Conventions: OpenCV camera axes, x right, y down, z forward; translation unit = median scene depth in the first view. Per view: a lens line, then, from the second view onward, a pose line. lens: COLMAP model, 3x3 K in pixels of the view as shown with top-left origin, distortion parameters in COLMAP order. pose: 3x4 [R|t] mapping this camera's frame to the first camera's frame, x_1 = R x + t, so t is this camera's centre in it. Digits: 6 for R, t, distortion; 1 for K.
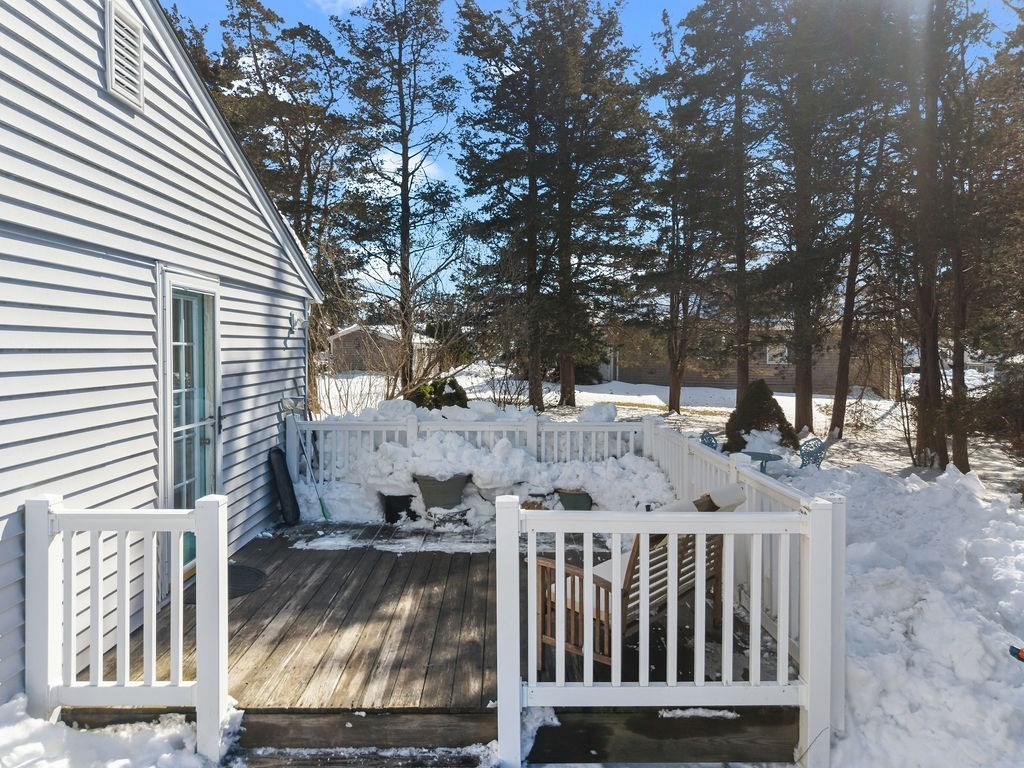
lens RADIAL K [[690.8, 0, 509.3], [0, 690.8, 384.9], [0, 0, 1]] dist [0.030336, -0.037369]
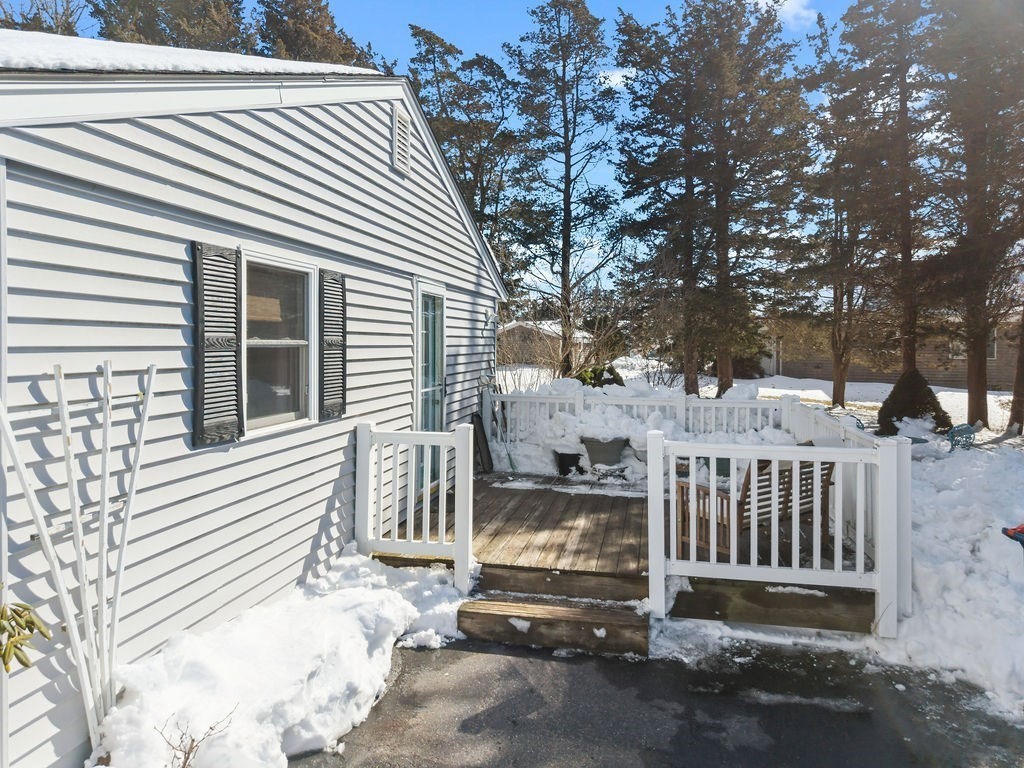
lens RADIAL K [[698.8, 0, 511.5], [0, 698.8, 359.1], [0, 0, 1]] dist [0.063319, -0.089488]
pose [[0.976391, 0.003804, -0.215976, 0.009091], [-0.010583, 0.999487, -0.030243, 0.026710], [0.215750, 0.031814, 0.975930, -0.247553]]
